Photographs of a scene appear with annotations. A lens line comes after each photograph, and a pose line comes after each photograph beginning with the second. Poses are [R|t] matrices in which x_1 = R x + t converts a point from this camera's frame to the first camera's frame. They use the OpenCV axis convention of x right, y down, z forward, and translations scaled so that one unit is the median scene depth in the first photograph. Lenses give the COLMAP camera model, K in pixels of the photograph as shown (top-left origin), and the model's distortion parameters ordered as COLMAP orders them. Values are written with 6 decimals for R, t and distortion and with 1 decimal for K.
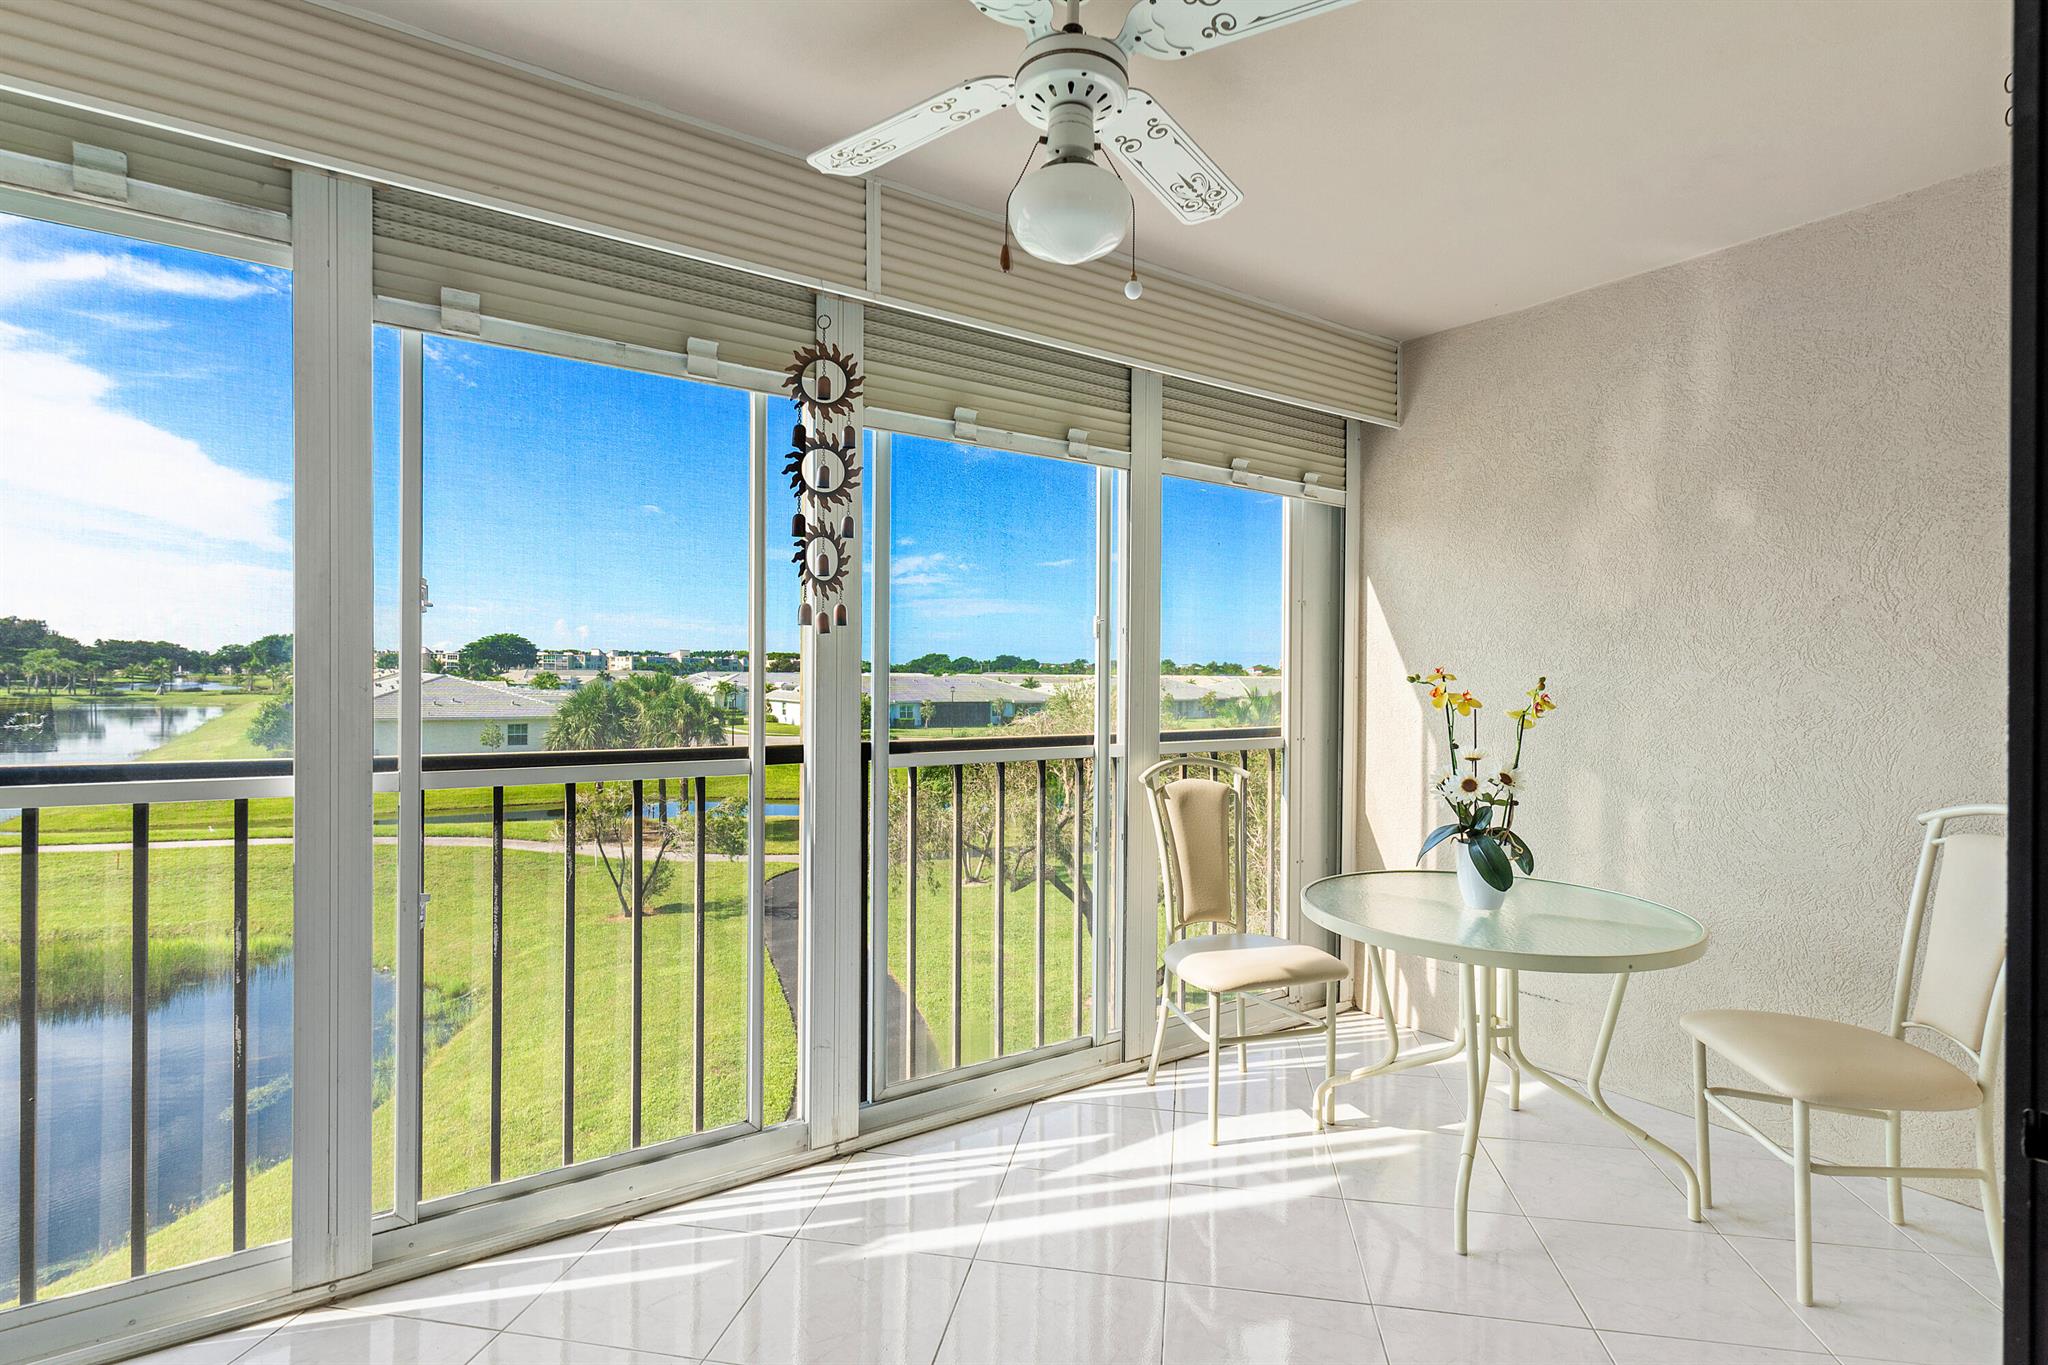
lens RADIAL K [[1004.2, 0, 1019.9], [0, 1004.2, 677.2], [0, 0, 1]] dist [0.000843, 0.000229]
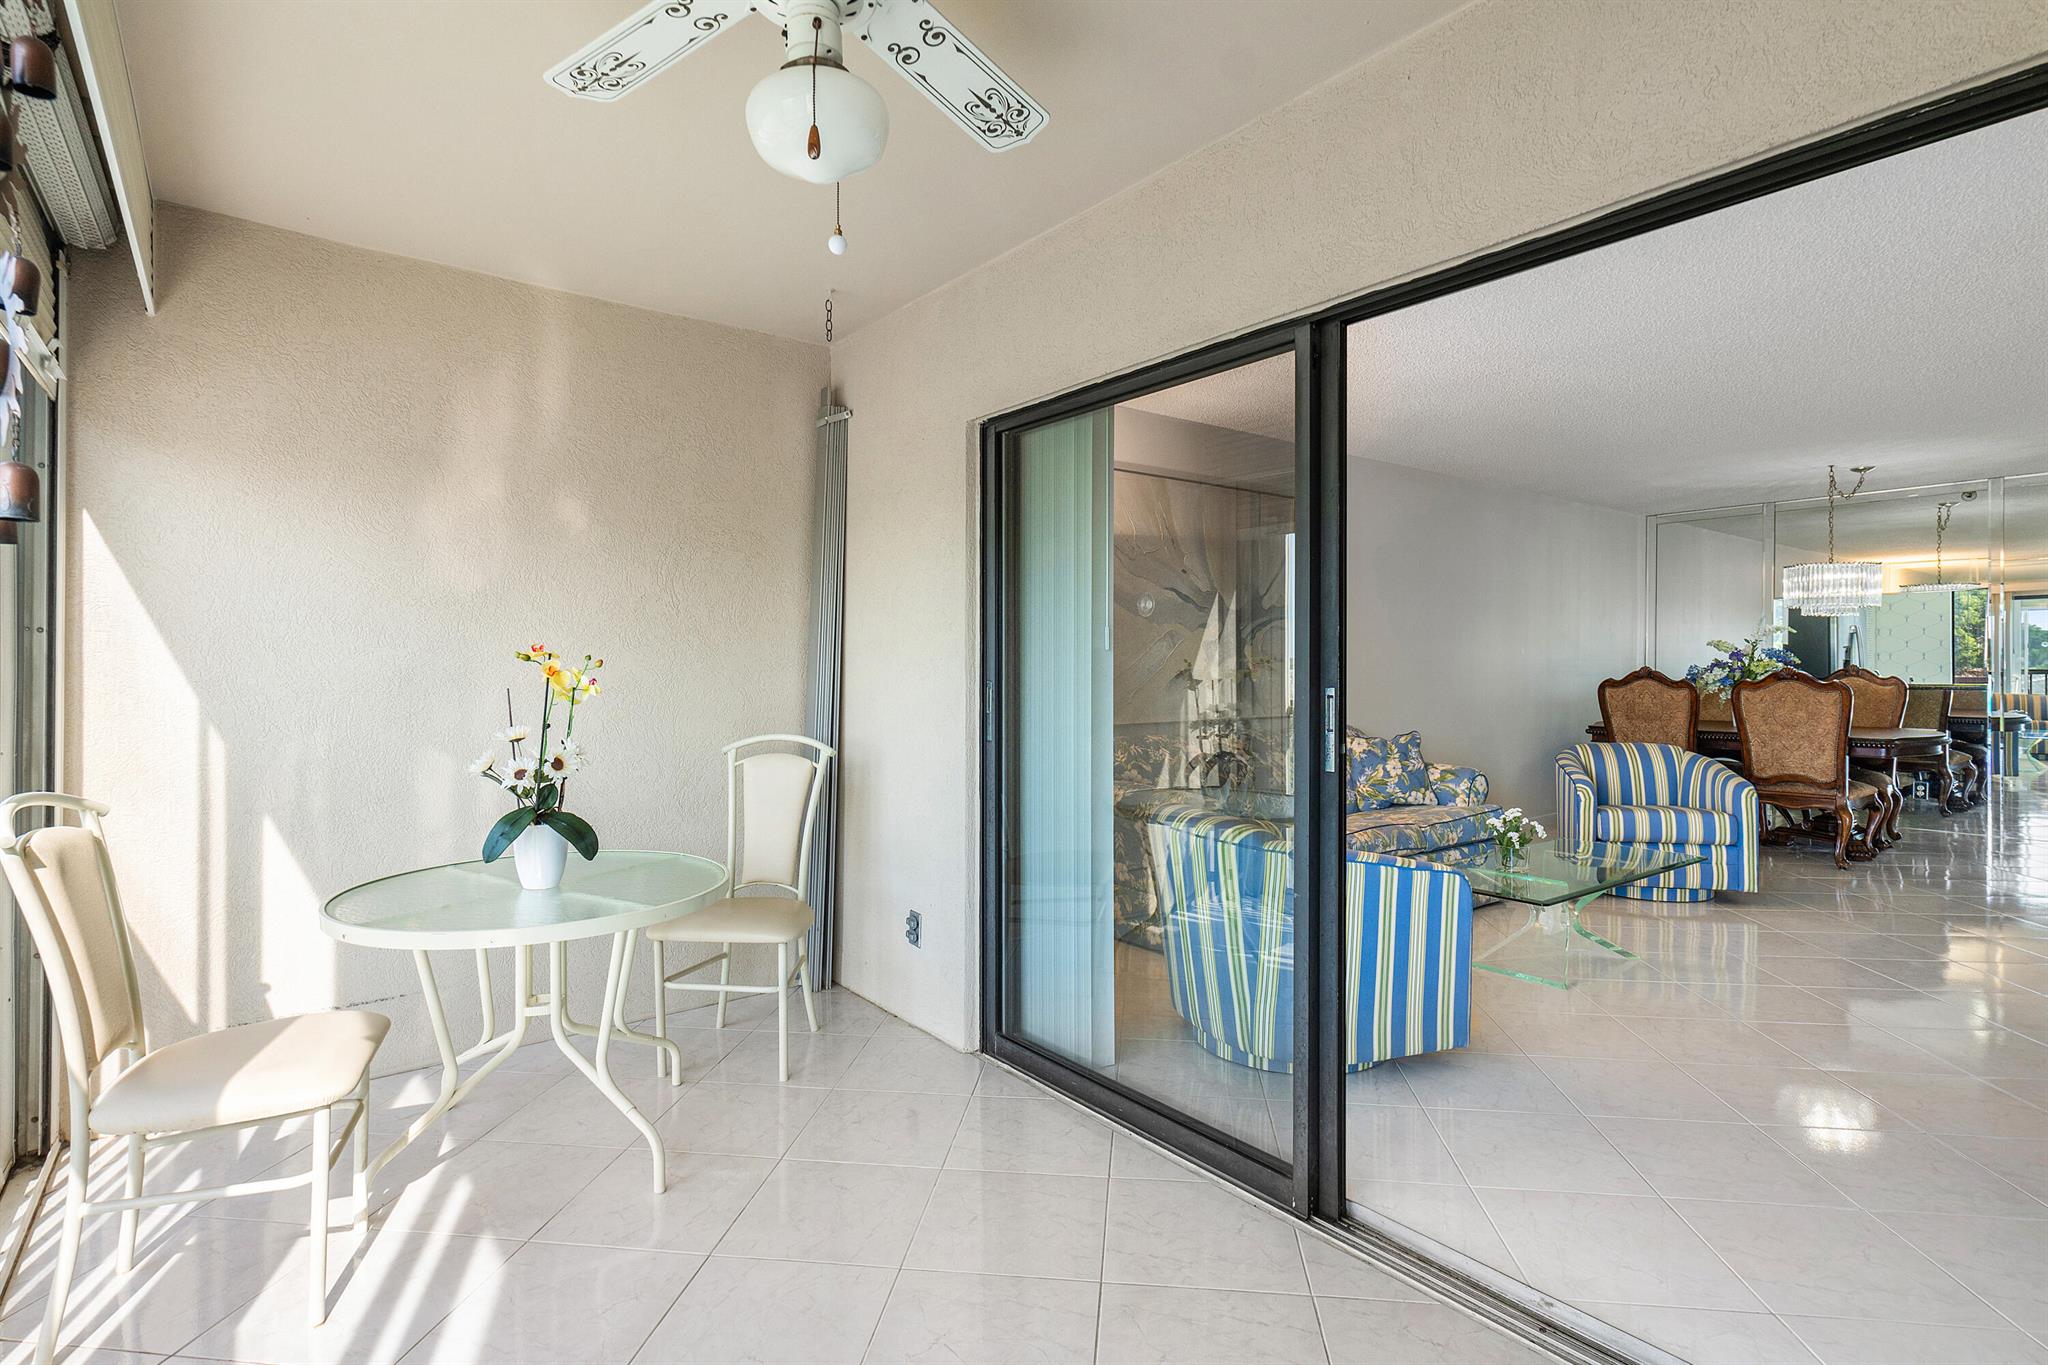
lens RADIAL K [[996.1, 0, 1029.1], [0, 996.1, 659.8], [0, 0, 1]] dist [-0.001066, 0.000177]
pose [[-0.044845, -0.004262, 0.998985, -0.479863], [0.001063, 0.999990, 0.004314, 0.000454], [-0.998993, 0.001256, -0.044841, 0.497702]]
